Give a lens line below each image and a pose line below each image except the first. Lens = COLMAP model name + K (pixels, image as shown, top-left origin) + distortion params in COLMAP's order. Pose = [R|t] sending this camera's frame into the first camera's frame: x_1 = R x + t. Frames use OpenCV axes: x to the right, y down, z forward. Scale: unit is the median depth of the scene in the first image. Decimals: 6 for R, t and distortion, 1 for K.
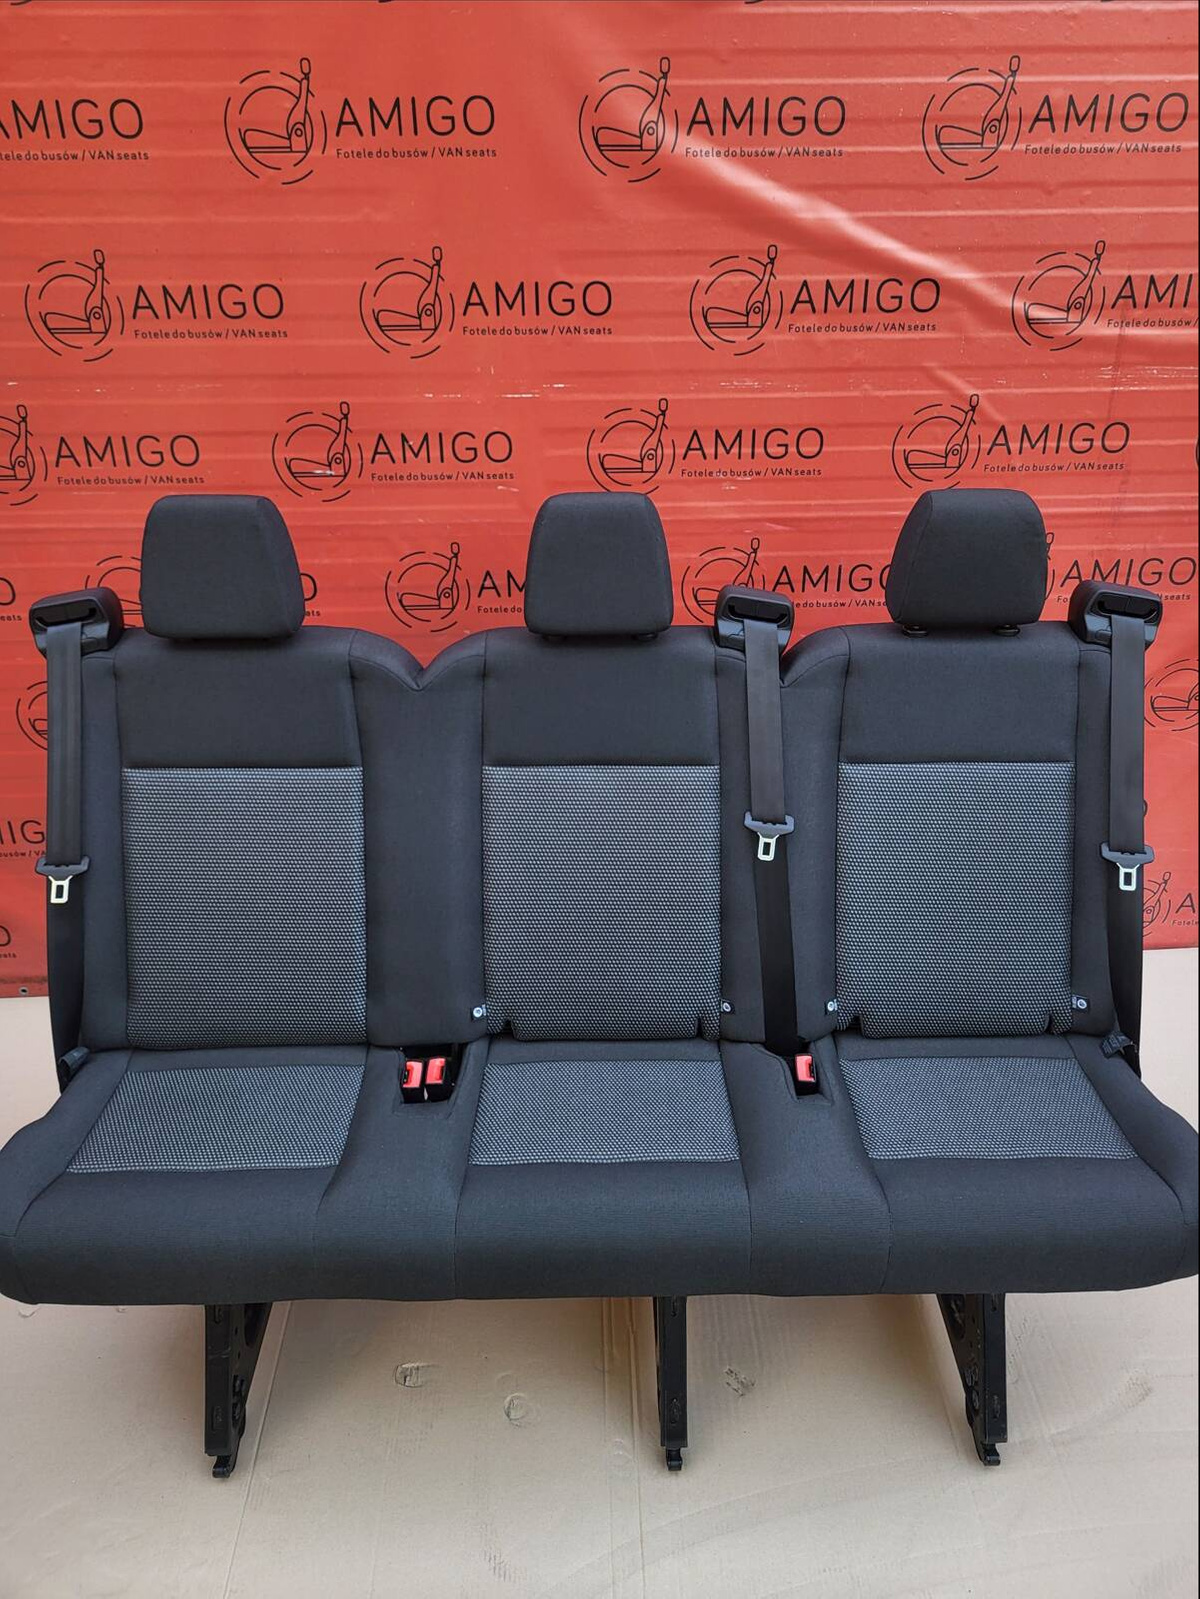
lens RADIAL K [[1229.5, 0, 611.5], [0, 1229.5, 772.4], [0, 0, 1]] dist [0.048483, -0.046064]
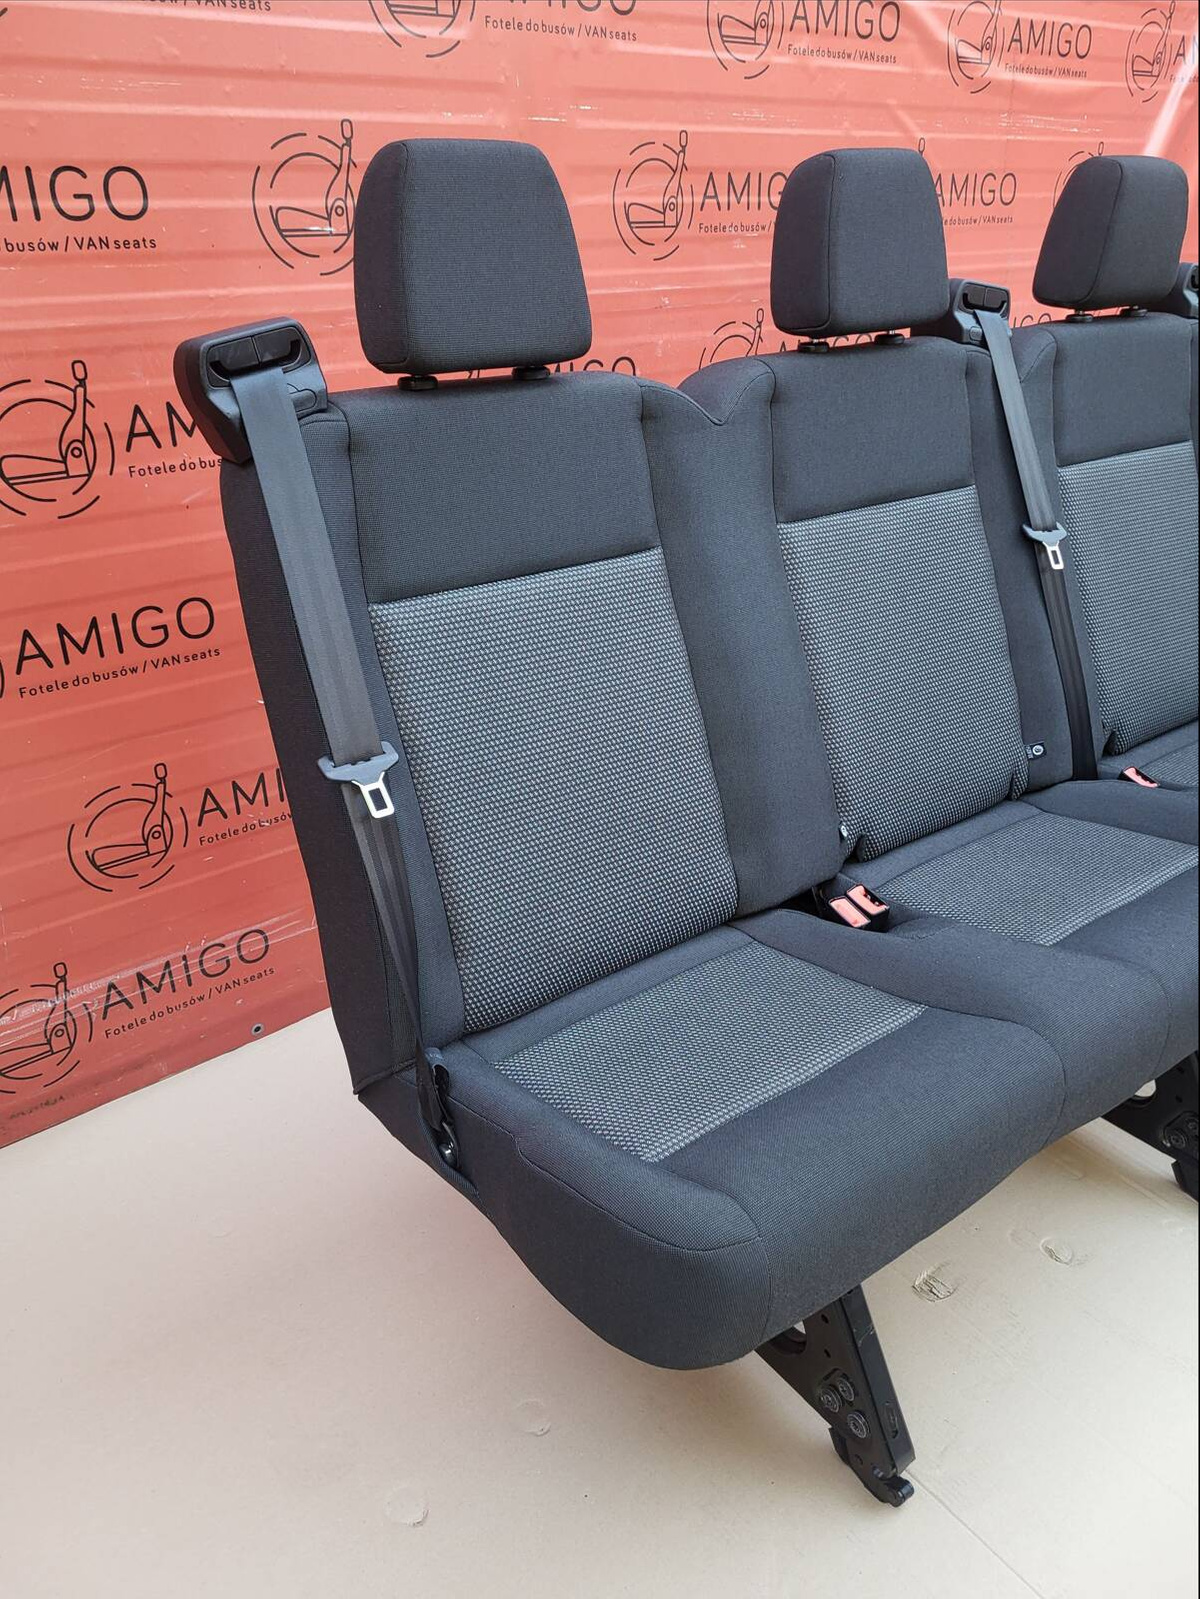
lens RADIAL K [[1229.5, 0, 613.3], [0, 1229.5, 807.1], [0, 0, 1]] dist [0.048483, -0.046064]
pose [[0.803249, -0.263077, 0.534398, -0.589163], [0.280790, 0.958477, 0.049791, 0.088621], [-0.525307, 0.110059, 0.843765, 0.365986]]
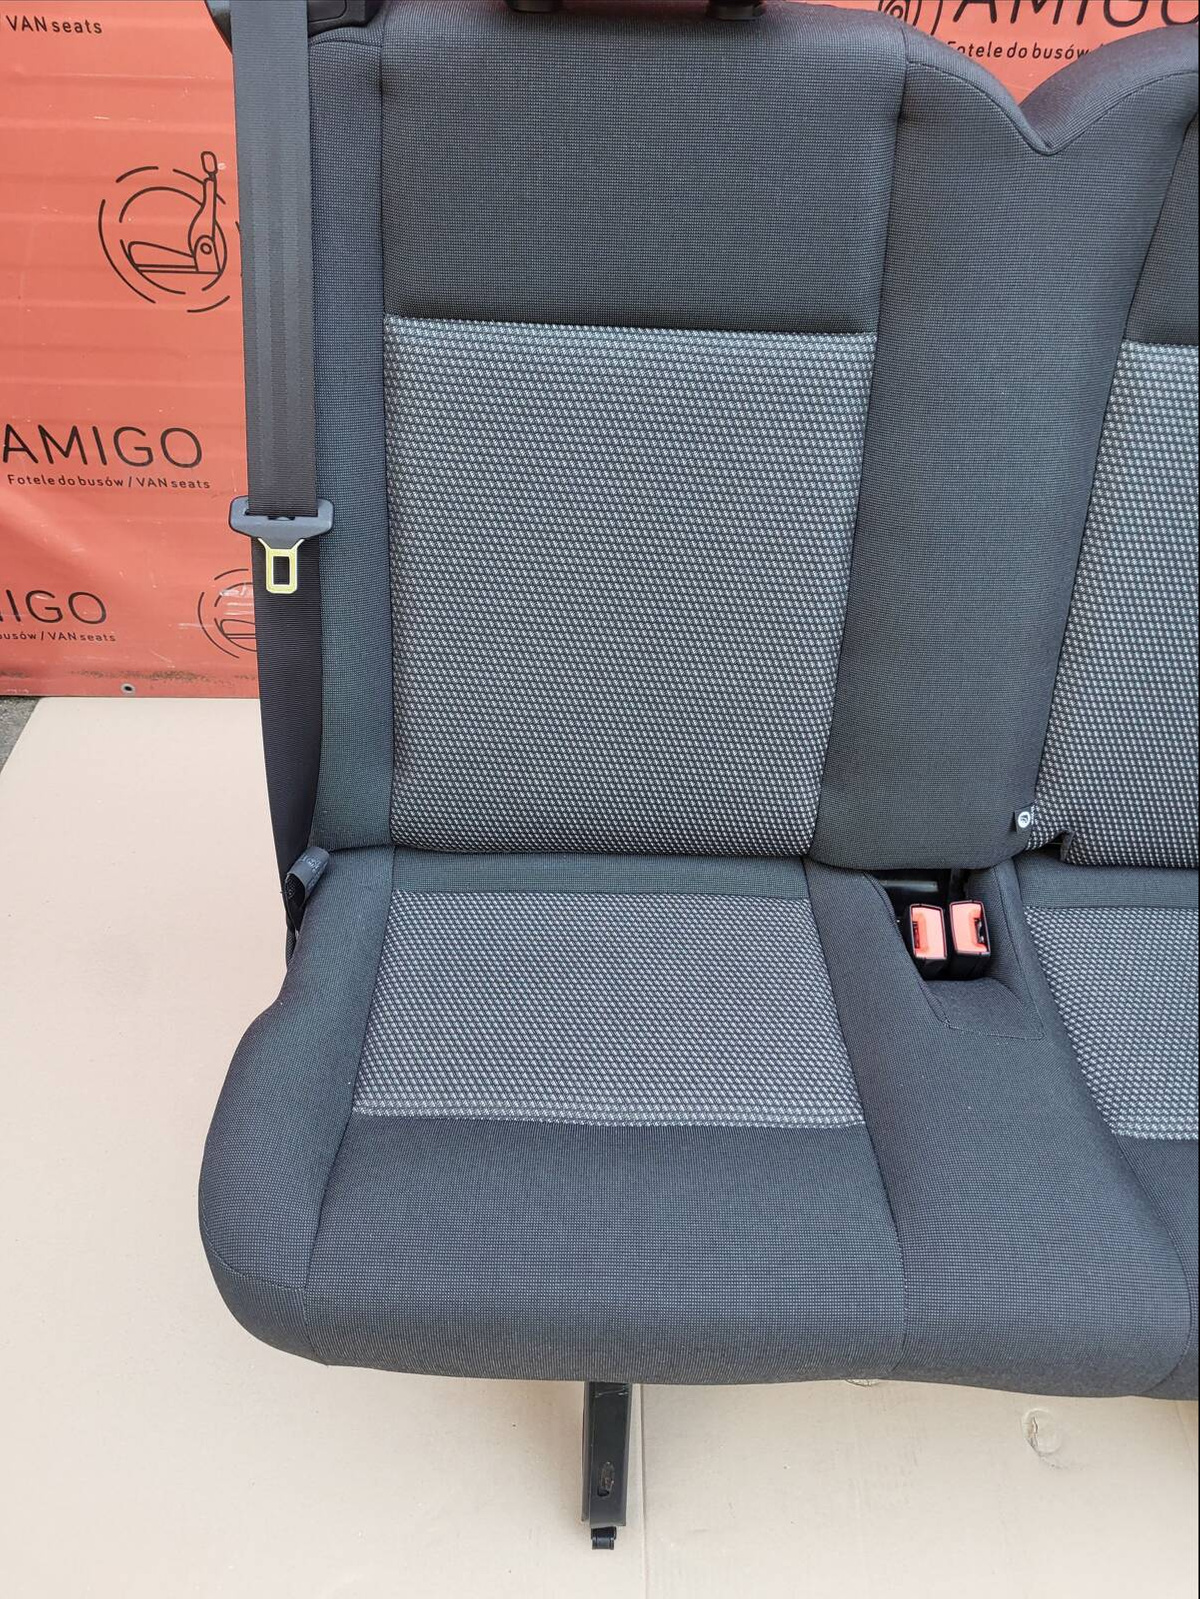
lens RADIAL K [[1229.5, 0, 600.4], [0, 1229.5, 800.1], [0, 0, 1]] dist [0.048483, -0.046064]
pose [[0.999086, 0.042749, -0.000403, -0.269904], [-0.040670, 0.953296, 0.299287, 0.025714], [0.013178, -0.298997, 0.954163, 0.428282]]
